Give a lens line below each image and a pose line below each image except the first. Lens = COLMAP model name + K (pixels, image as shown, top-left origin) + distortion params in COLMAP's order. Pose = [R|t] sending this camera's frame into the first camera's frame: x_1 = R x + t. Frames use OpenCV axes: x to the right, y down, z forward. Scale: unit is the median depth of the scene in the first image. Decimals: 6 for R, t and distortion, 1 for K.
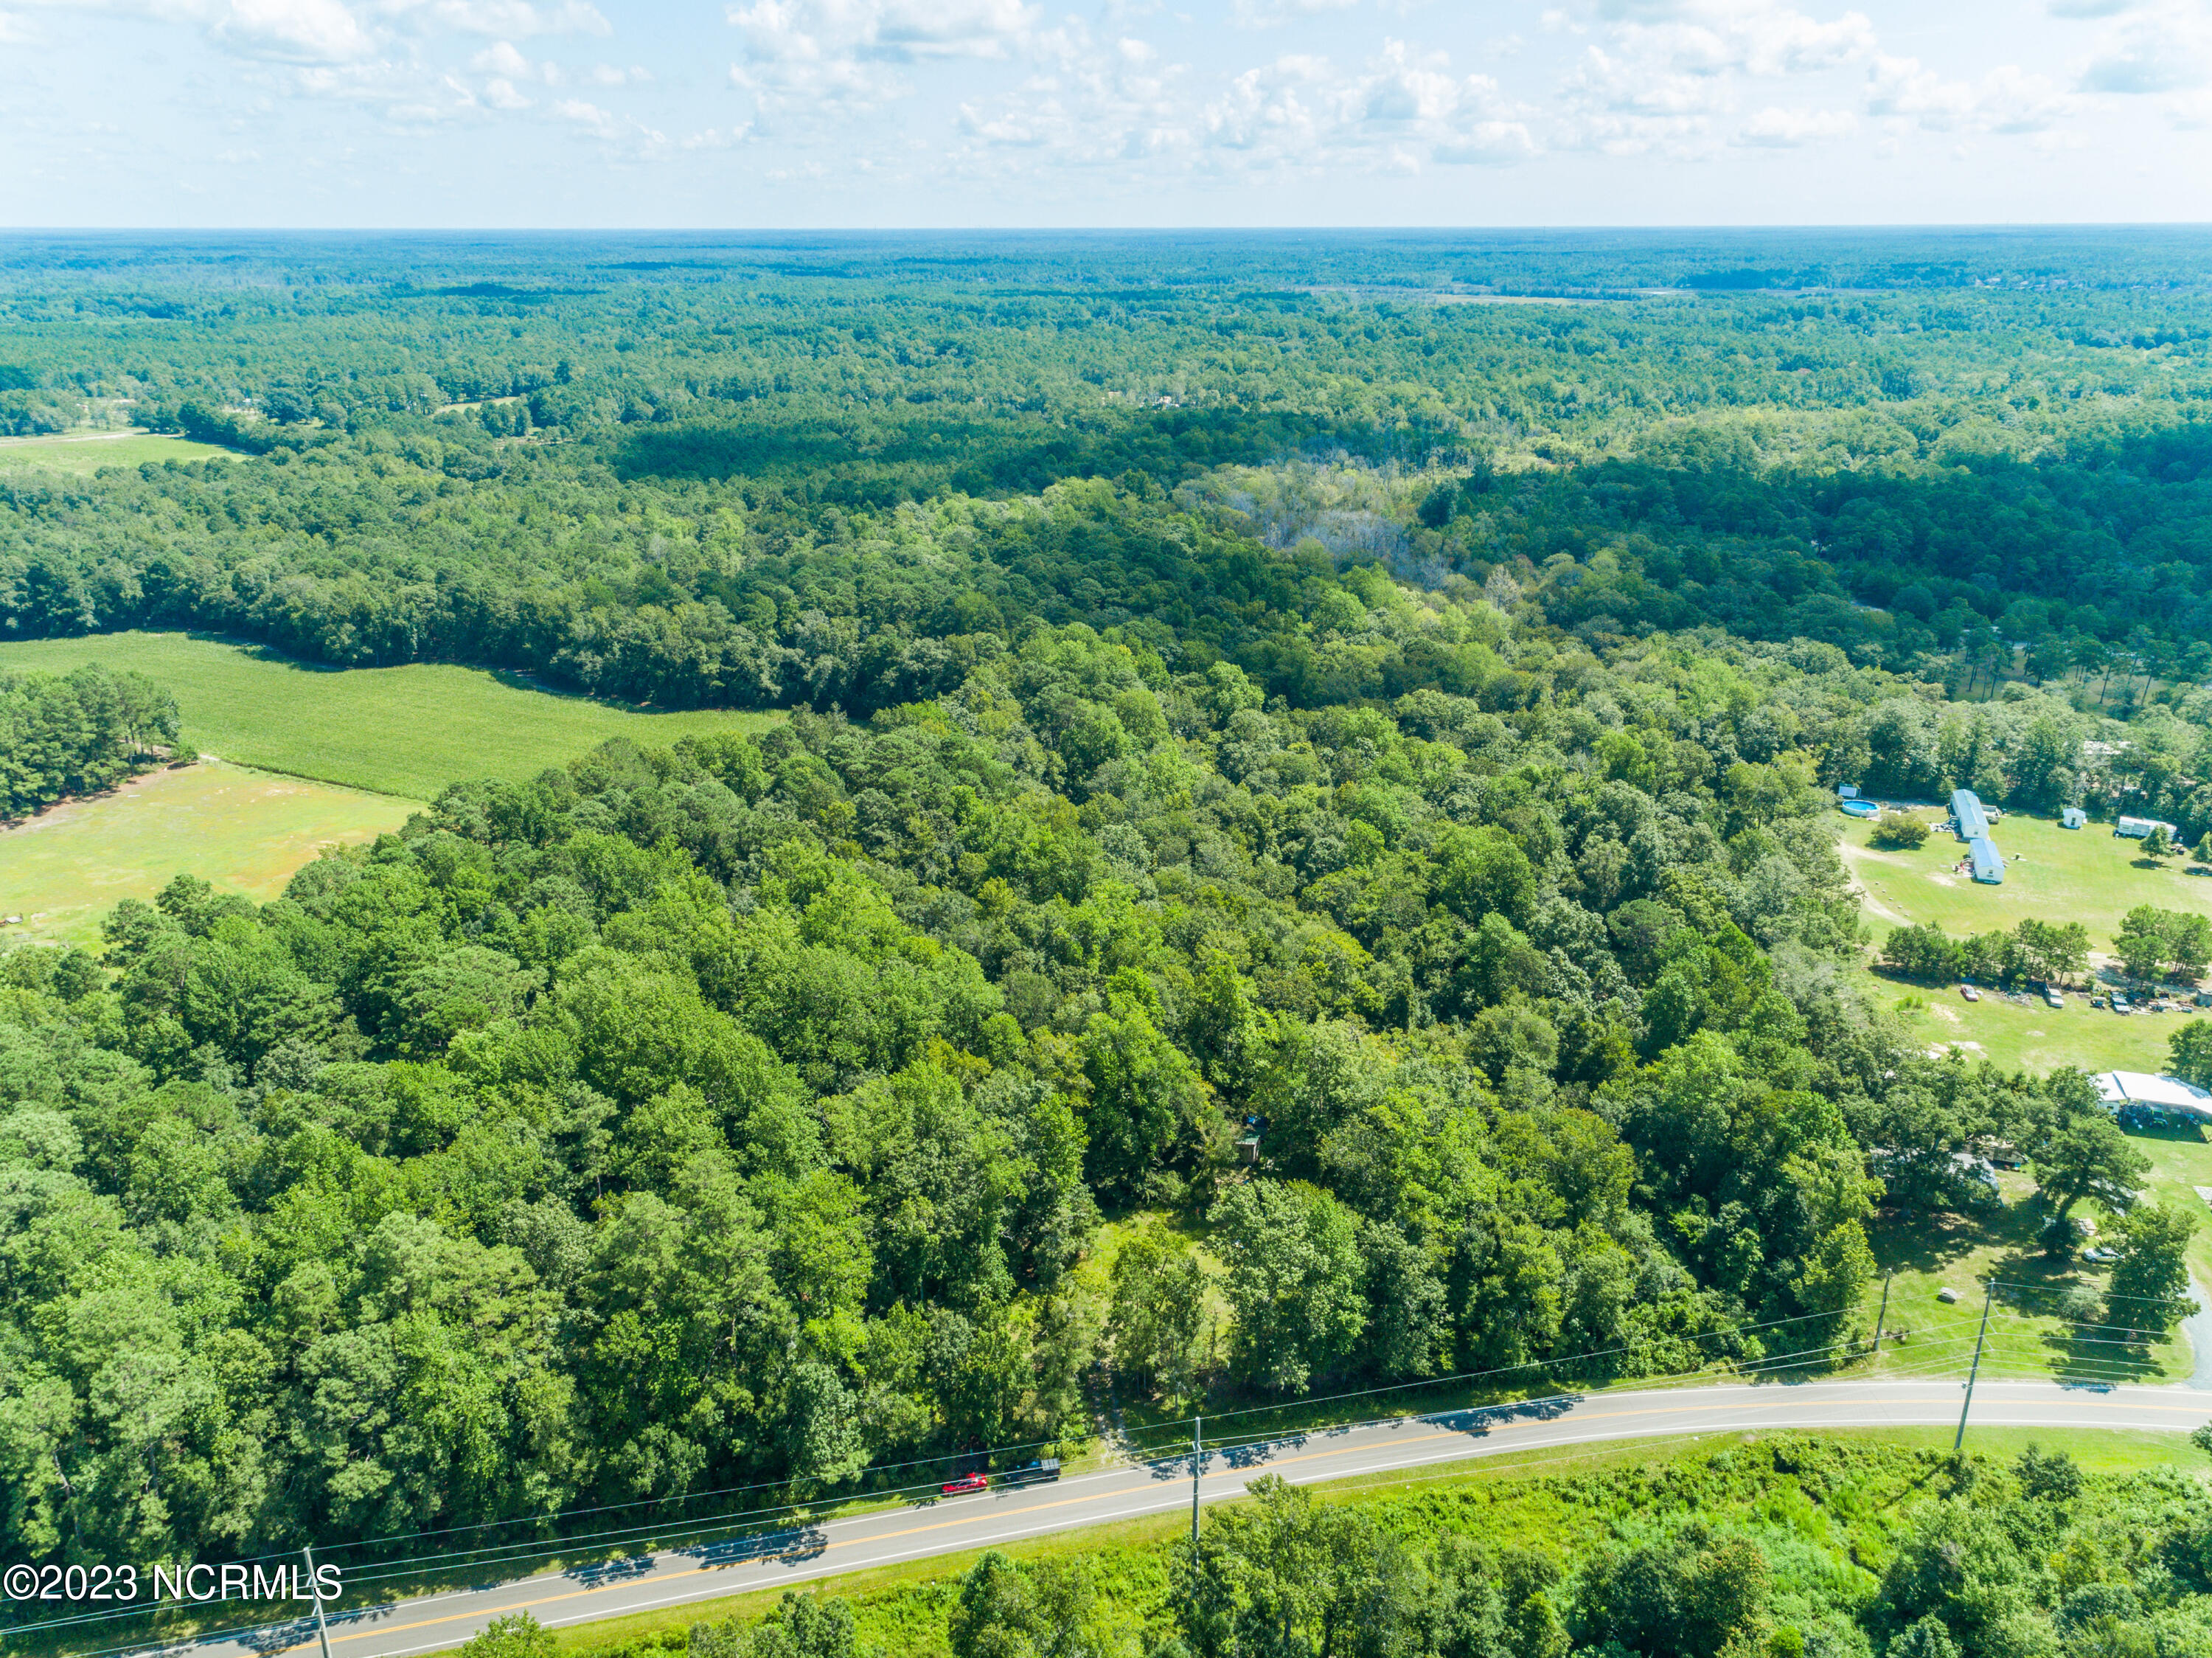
lens RADIAL K [[1615.1, 0, 1106.0], [0, 1615.1, 829.0], [0, 0, 1]] dist [0.013814, 0.009732]
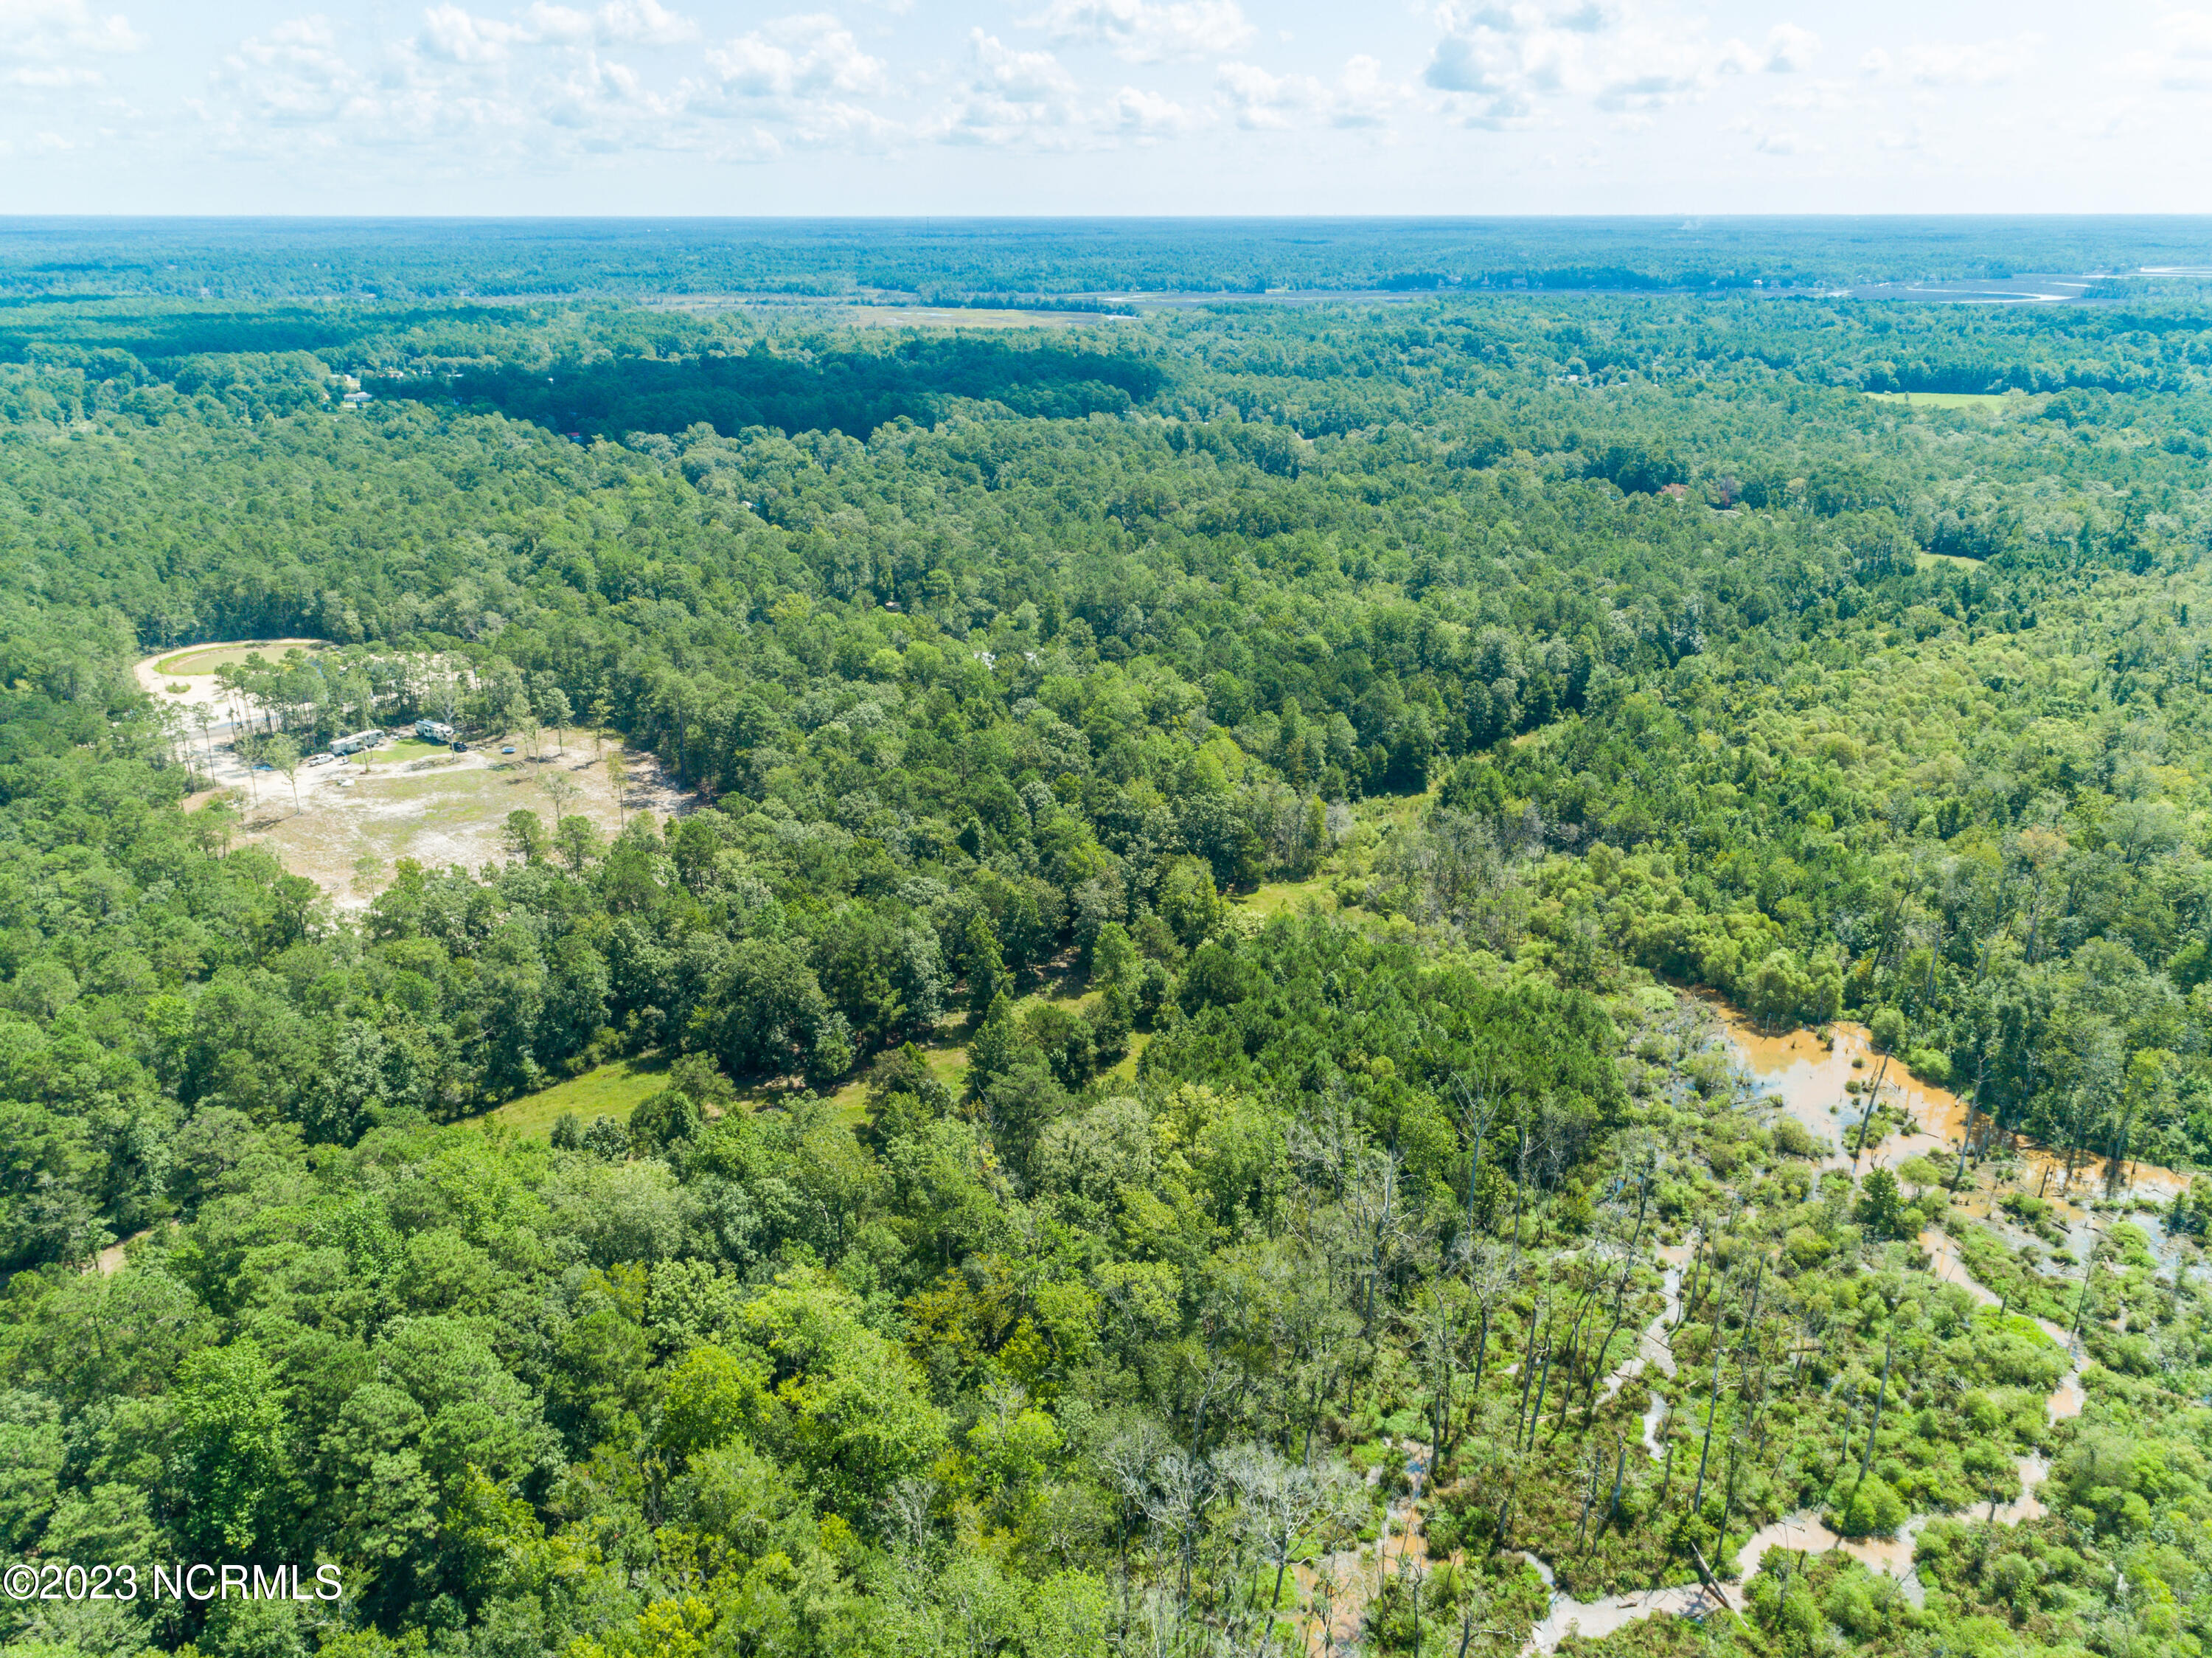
lens RADIAL K [[1615.1, 0, 1106.0], [0, 1615.1, 829.0], [0, 0, 1]] dist [0.013814, 0.009732]
pose [[0.931422, -0.129755, 0.340024, 0.020900], [0.127759, 0.991400, 0.028354, -0.088751], [-0.340779, 0.017031, 0.939989, 0.234976]]
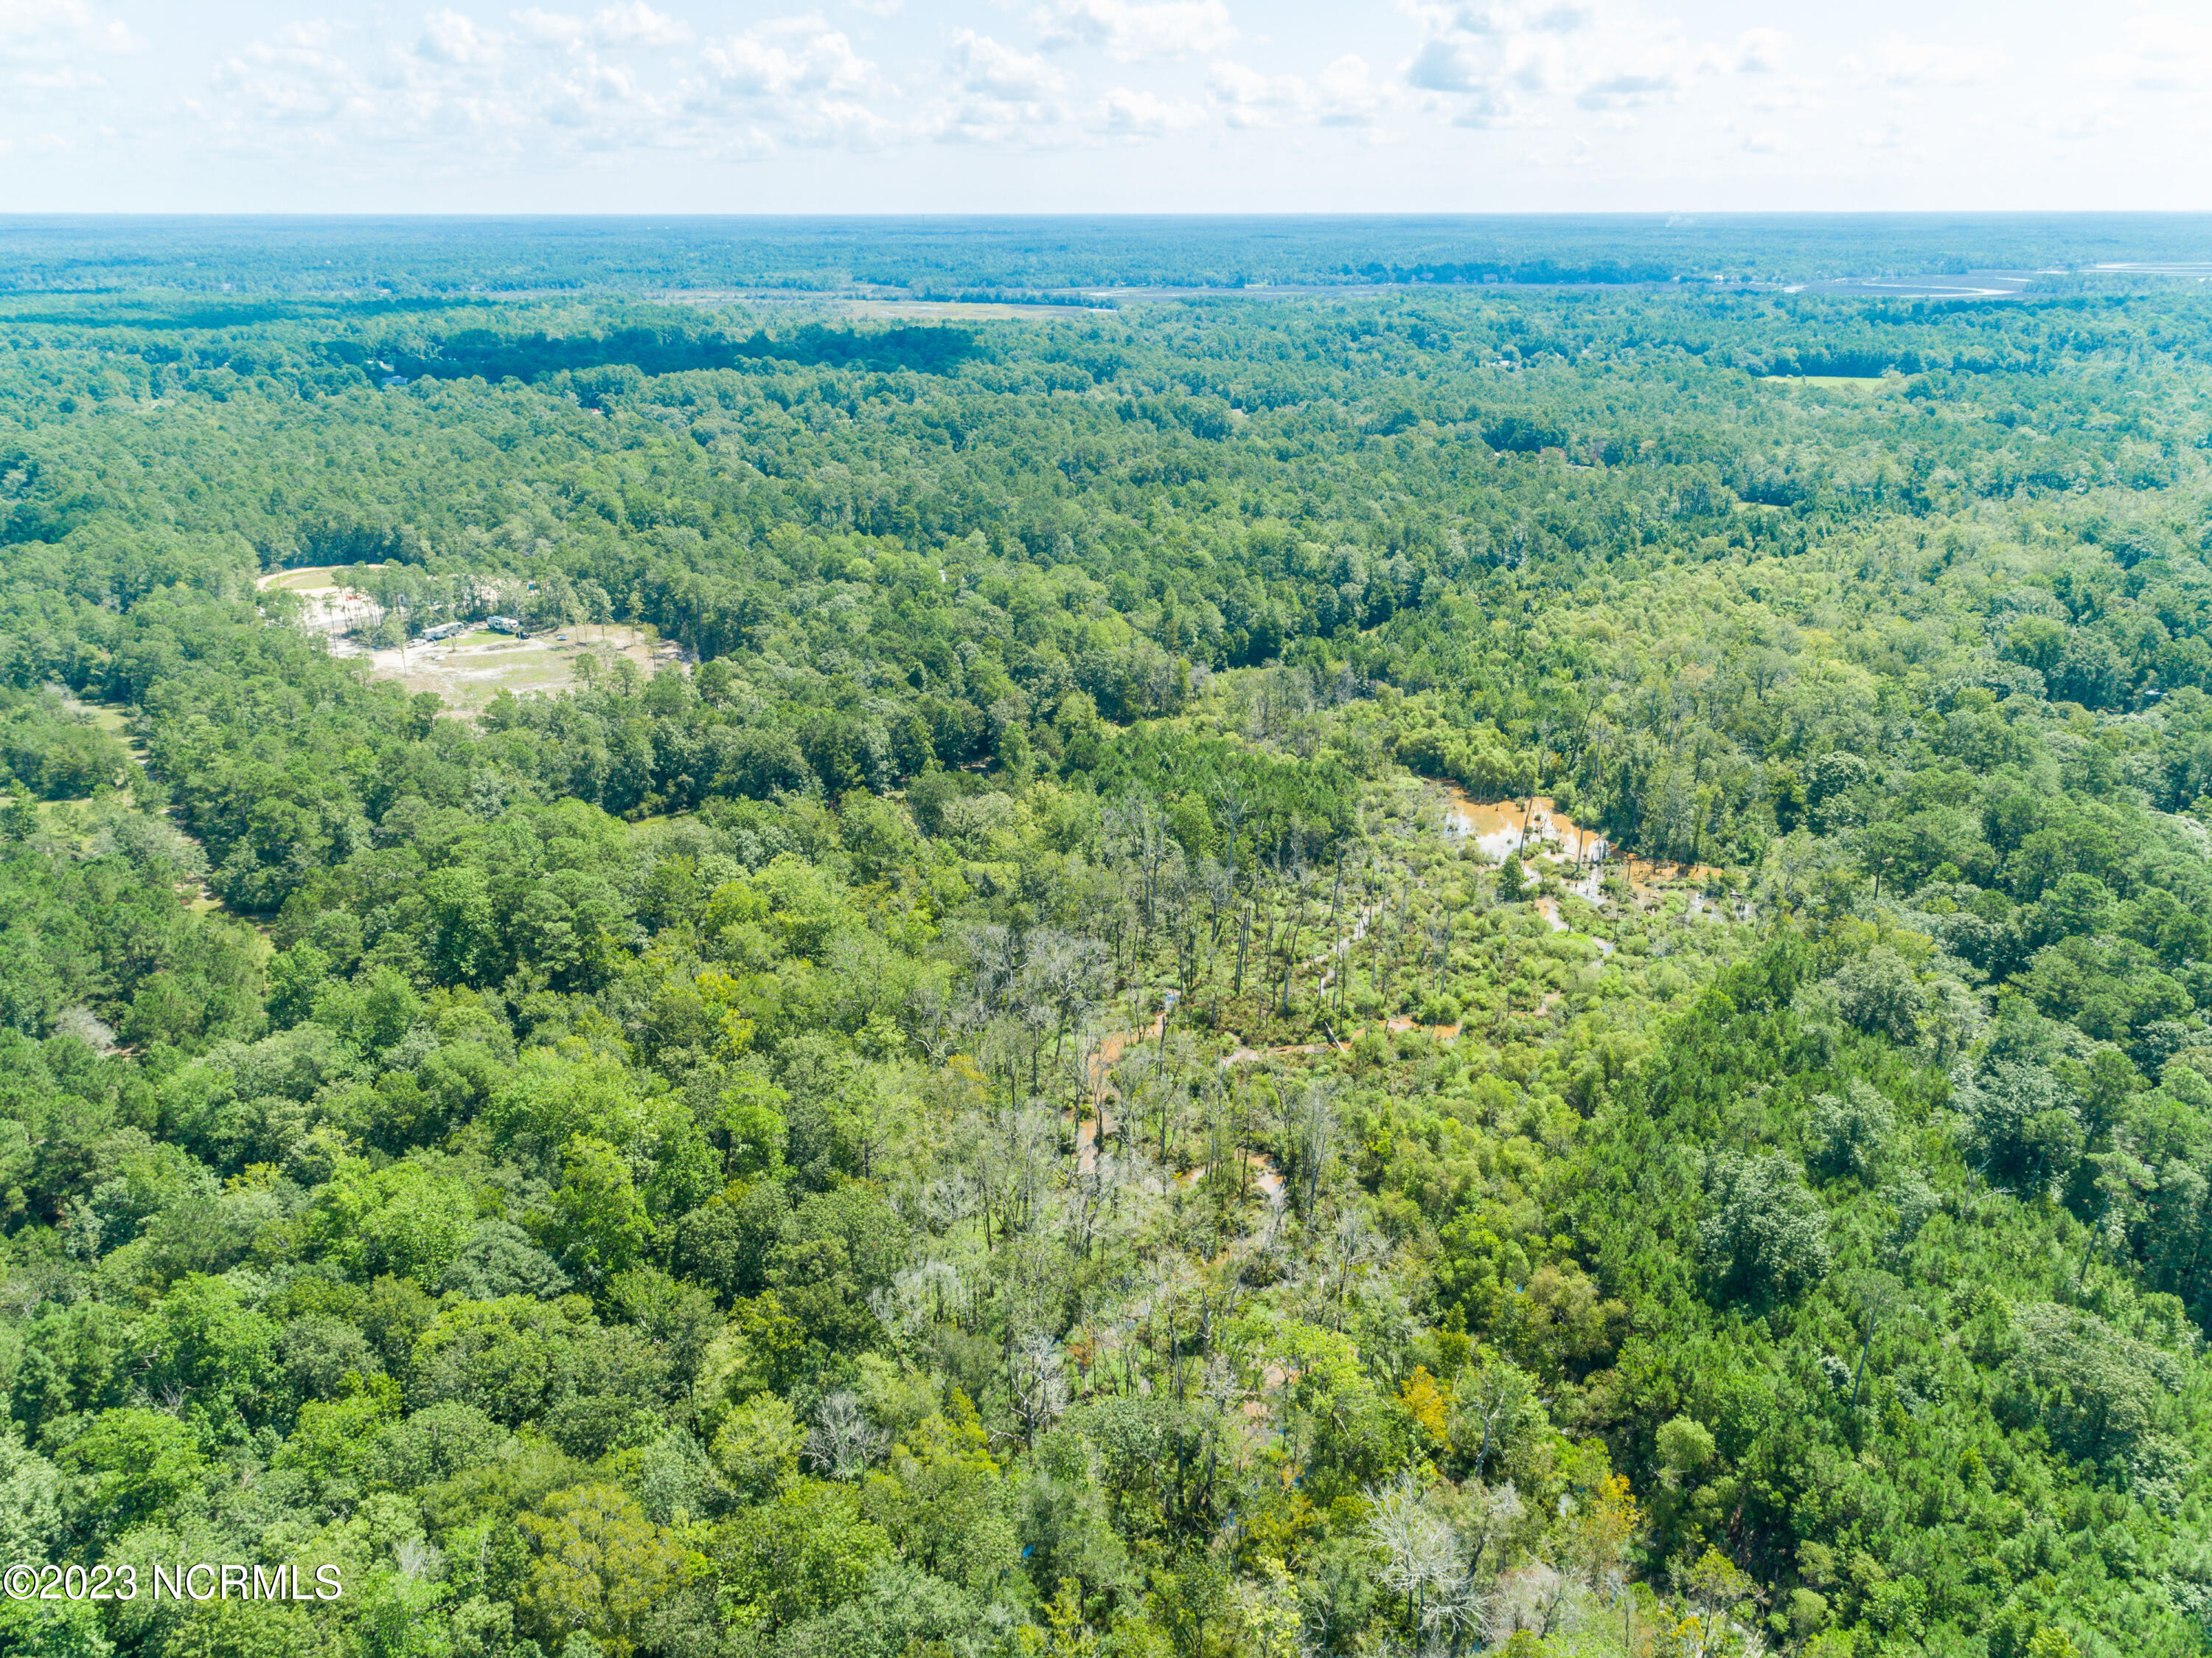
lens RADIAL K [[1615.1, 0, 1106.0], [0, 1615.1, 829.0], [0, 0, 1]] dist [0.013814, 0.009732]
pose [[0.931087, -0.131042, 0.340448, 0.013924], [0.128632, 0.991246, 0.029745, -0.075508], [-0.341365, 0.016098, 0.939793, 0.198612]]
